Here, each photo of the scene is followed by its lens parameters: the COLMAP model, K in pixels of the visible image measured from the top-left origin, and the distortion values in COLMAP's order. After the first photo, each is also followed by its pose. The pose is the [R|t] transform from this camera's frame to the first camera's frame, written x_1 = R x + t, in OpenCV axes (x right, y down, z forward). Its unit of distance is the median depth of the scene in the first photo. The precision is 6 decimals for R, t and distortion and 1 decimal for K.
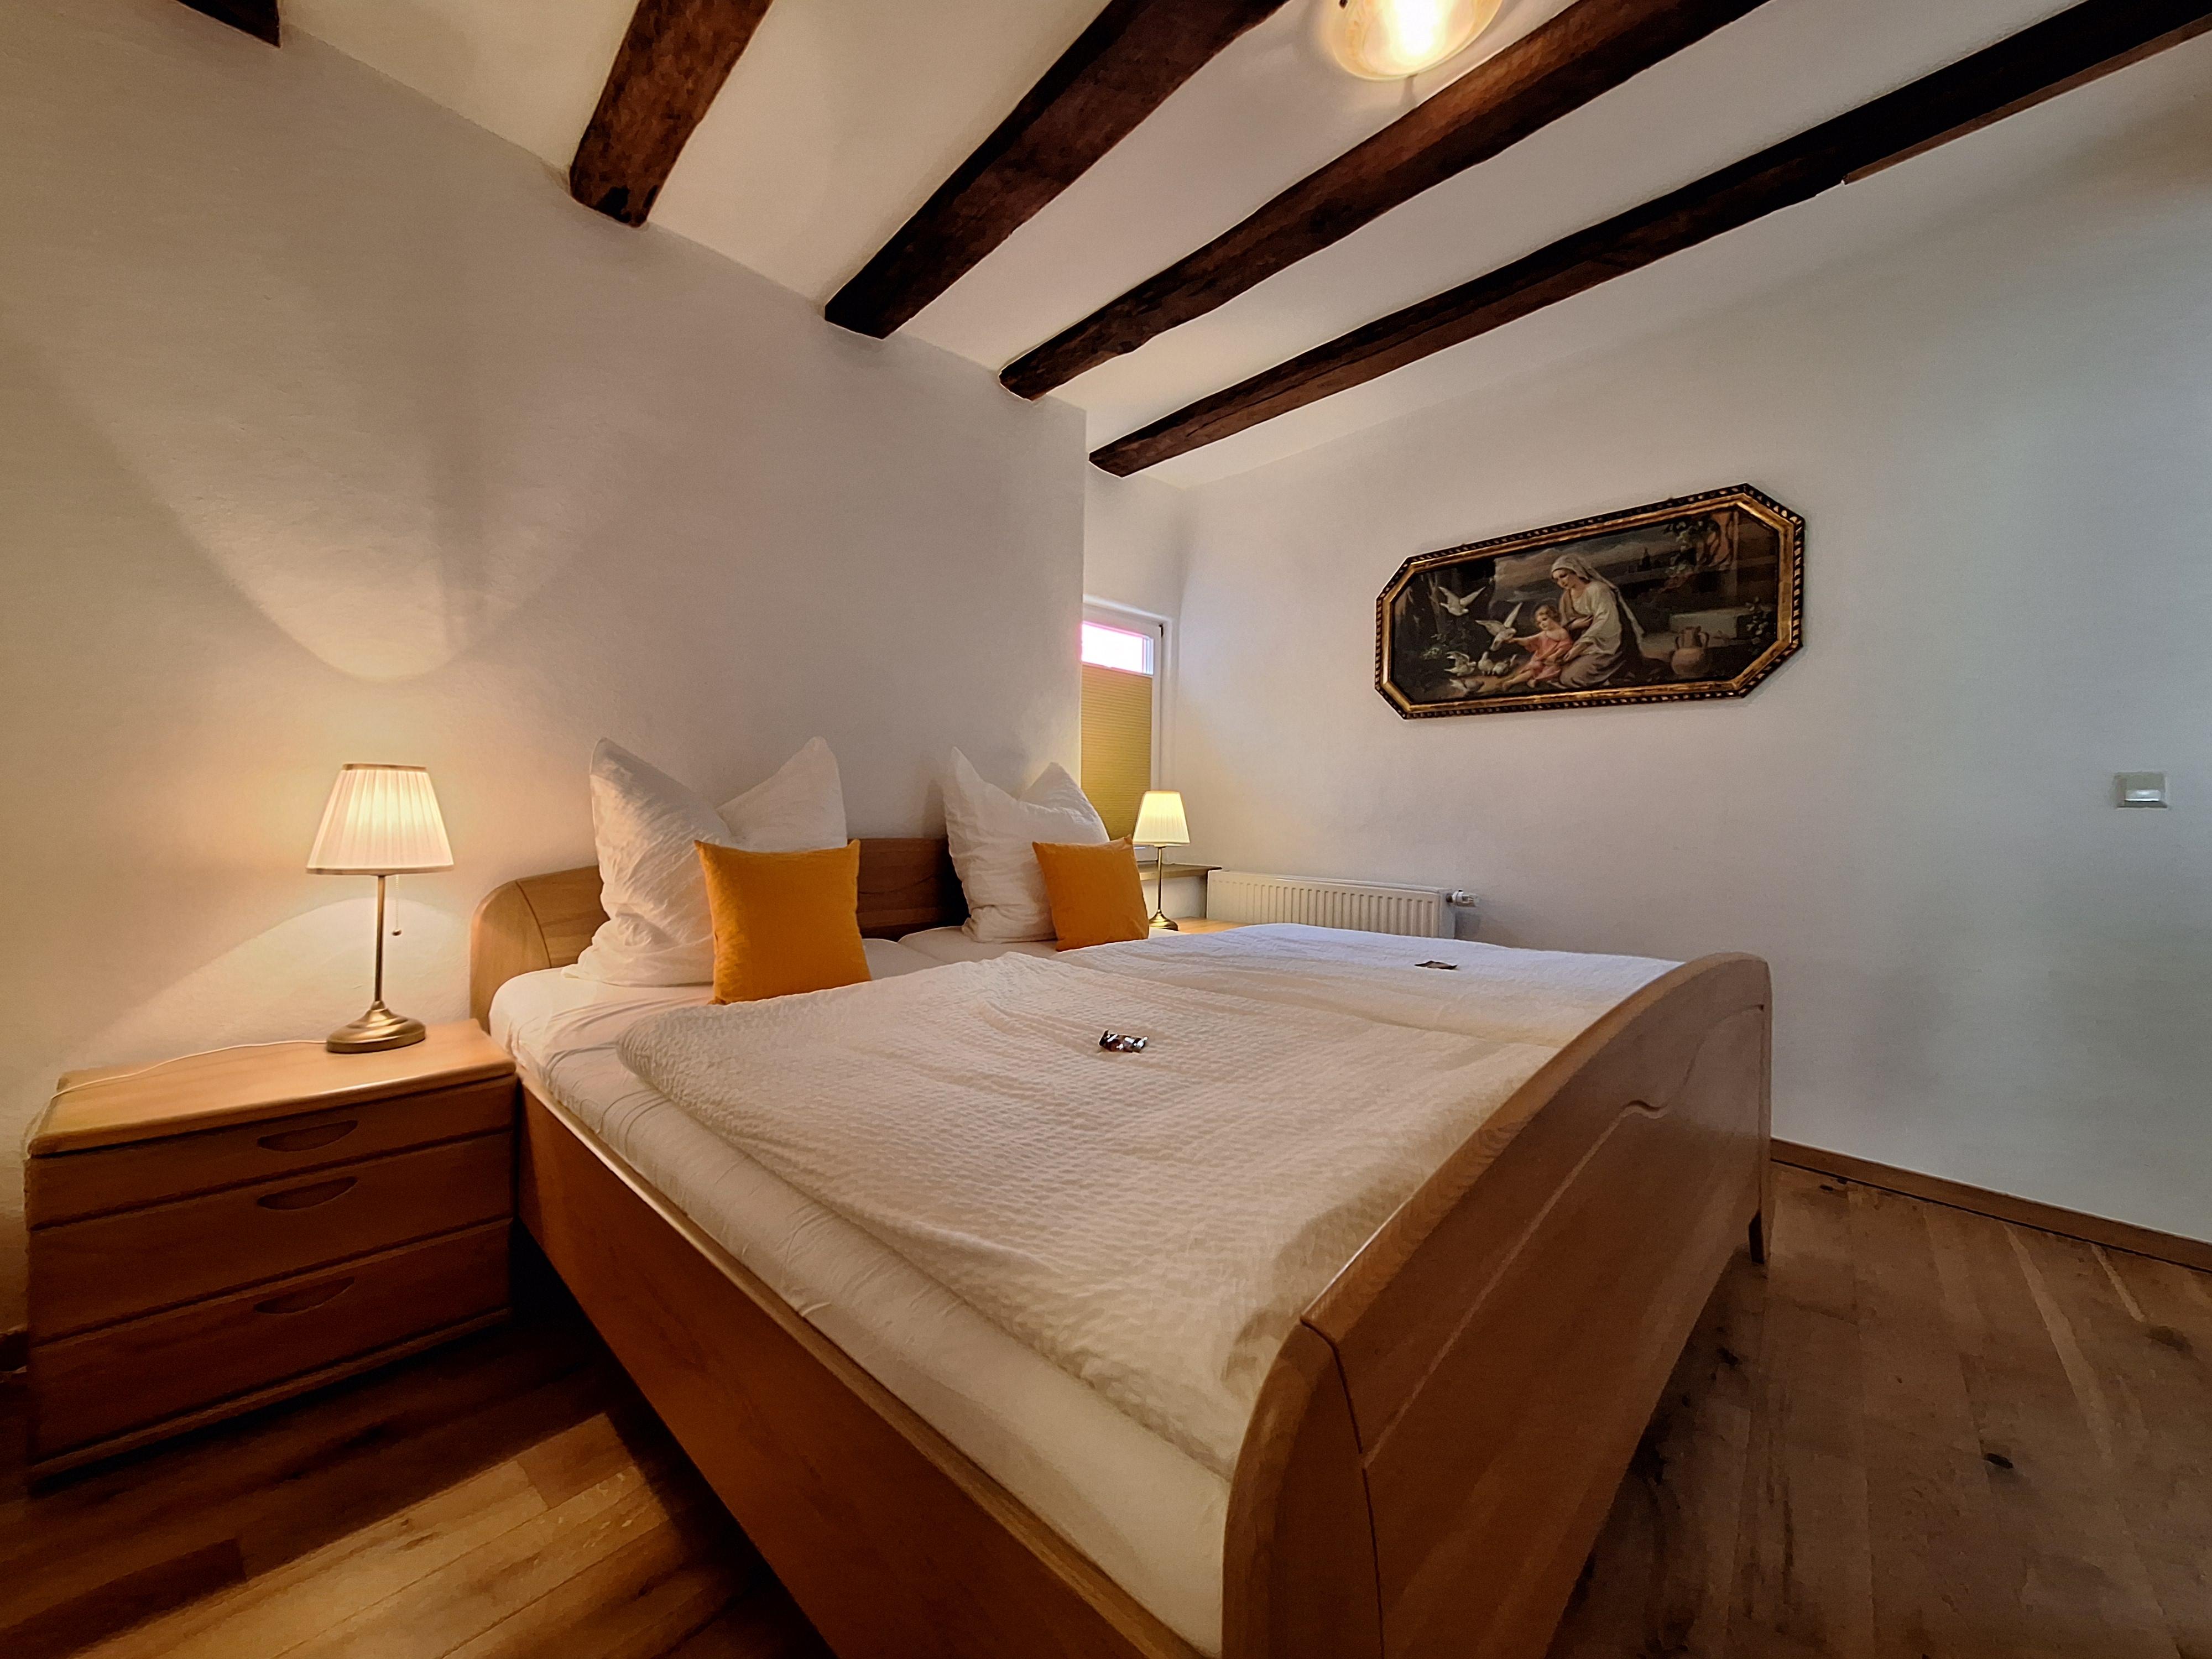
lens RADIAL K [[867.5, 0, 1101.1], [0, 867.5, 821.6], [0, 0, 1]] dist [-0.005072, 0.001925]
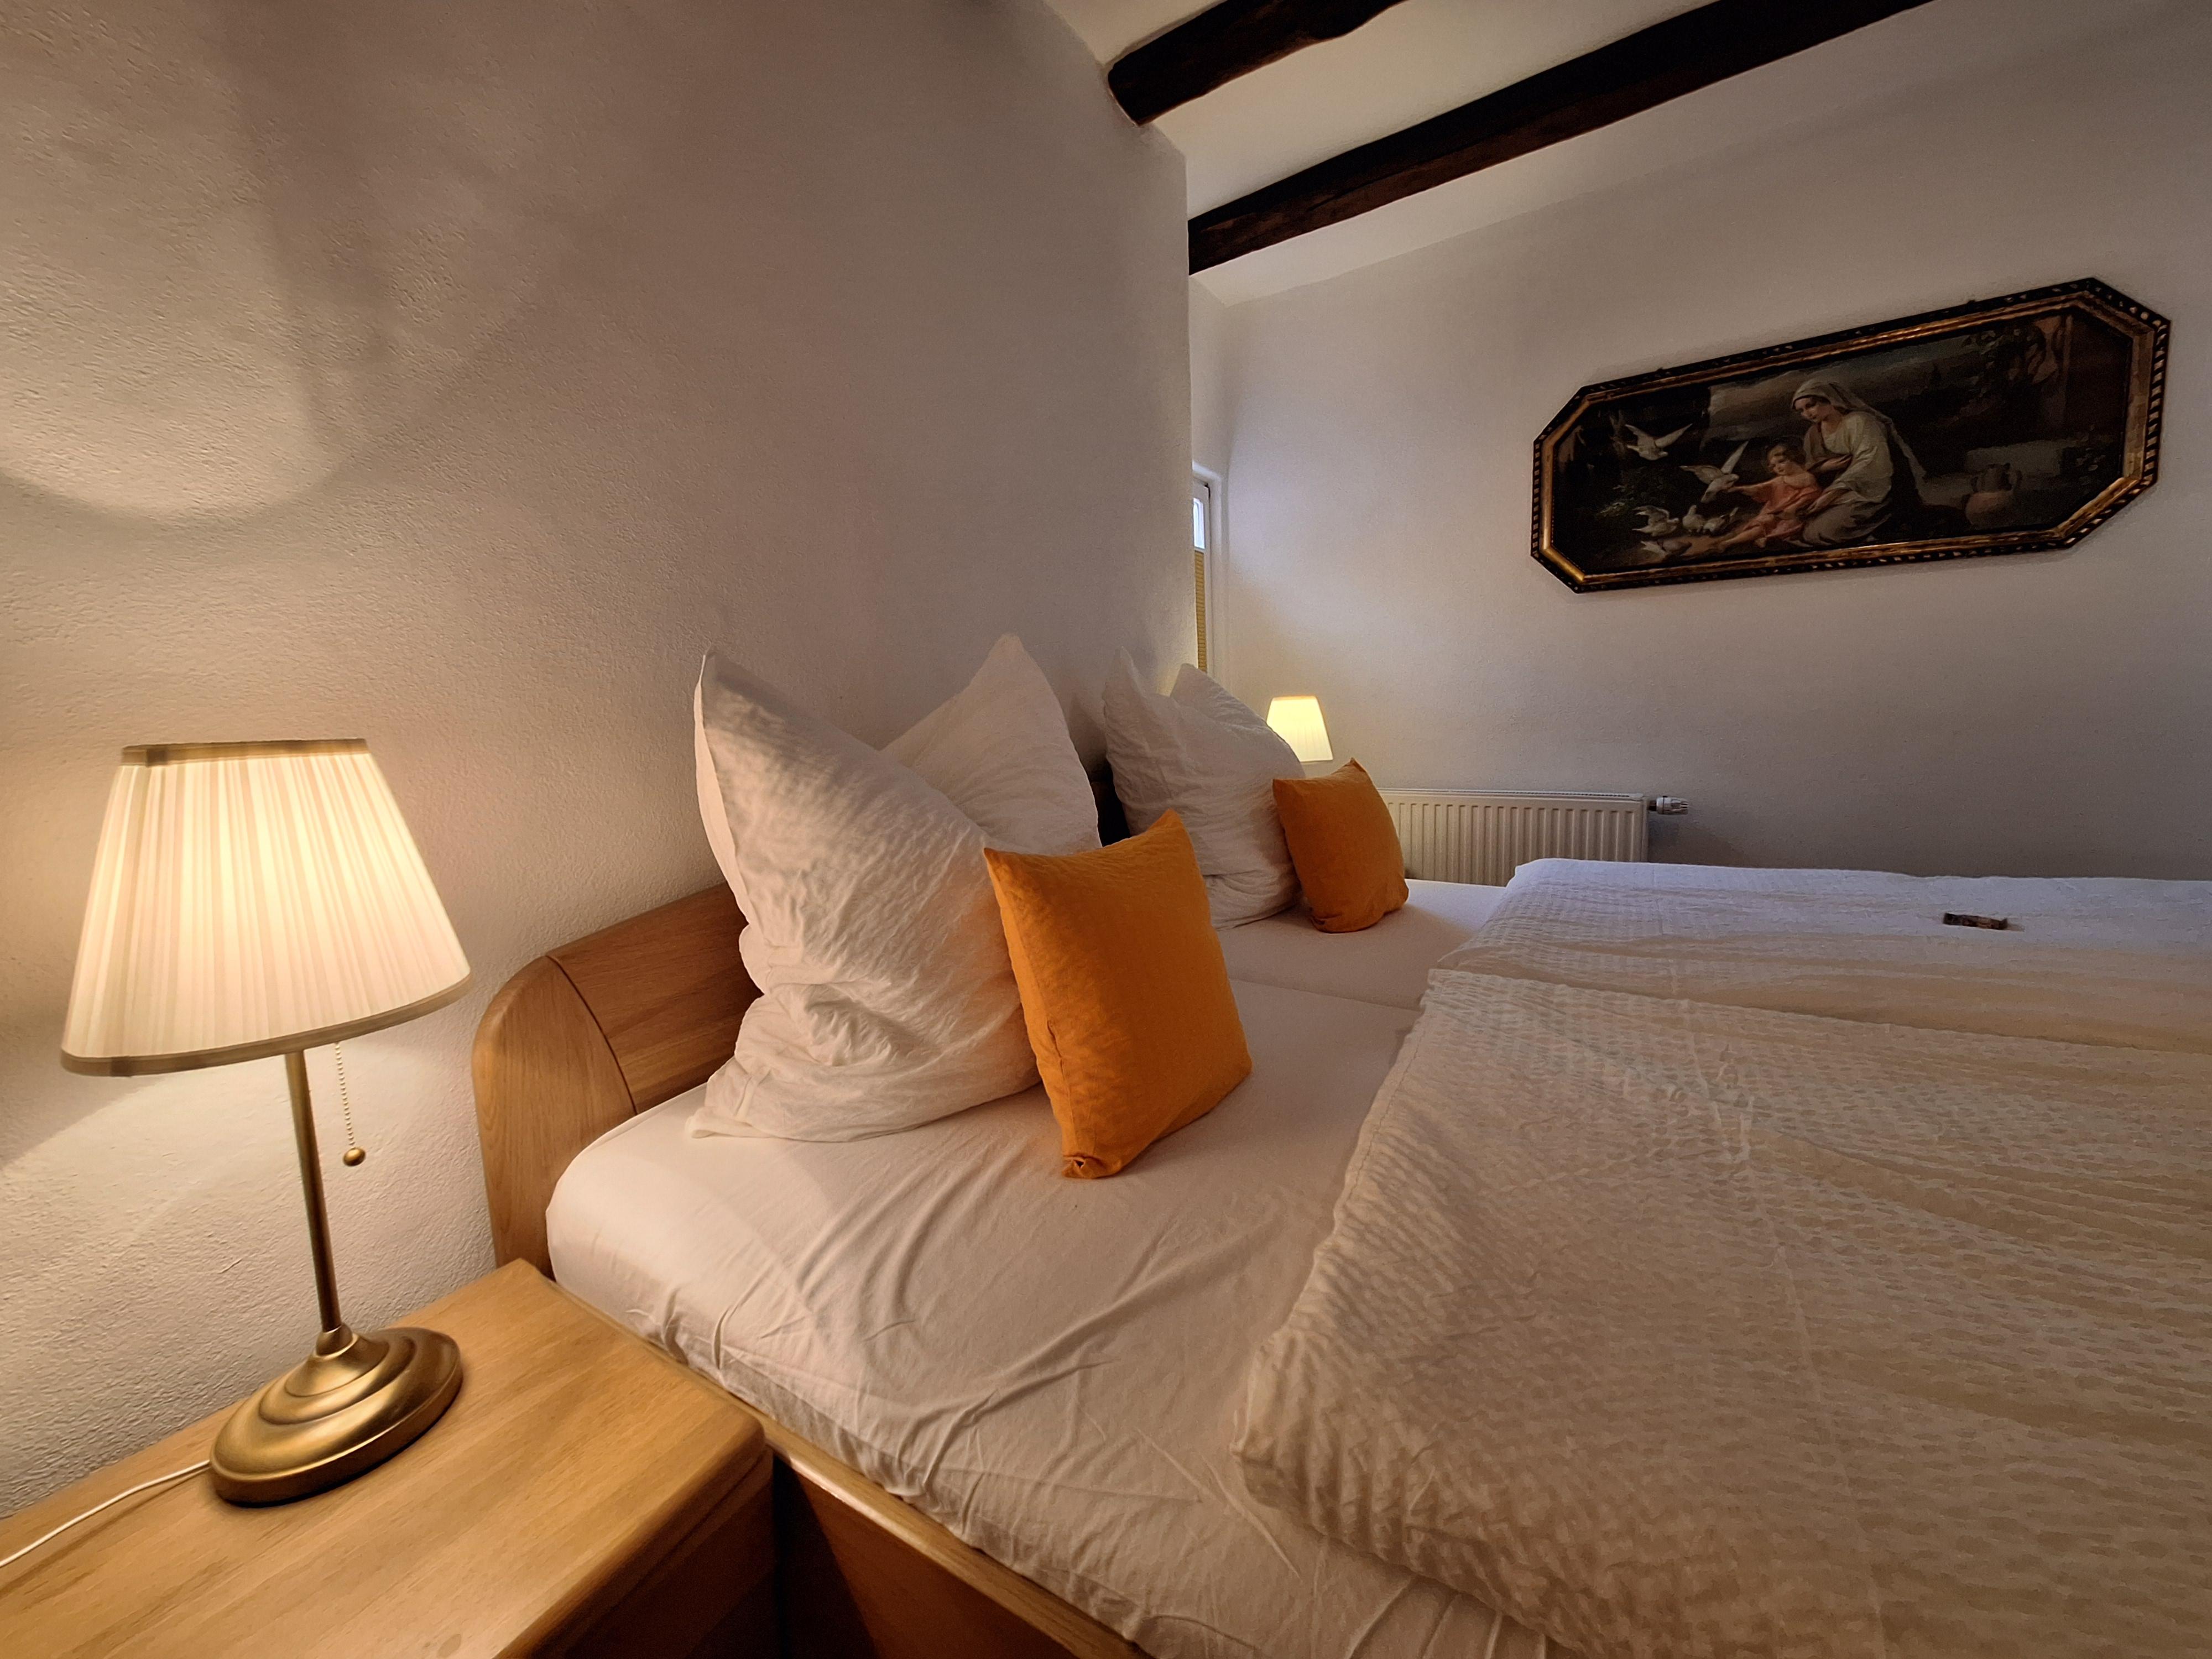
lens RADIAL K [[867.5, 0, 1110.8], [0, 867.5, 816.9], [0, 0, 1]] dist [-0.005072, 0.001925]
pose [[0.972814, -0.081550, 0.216754, -0.346738], [0.057019, 0.991480, 0.117118, -0.034795], [-0.224458, -0.101575, 0.969175, 0.347552]]
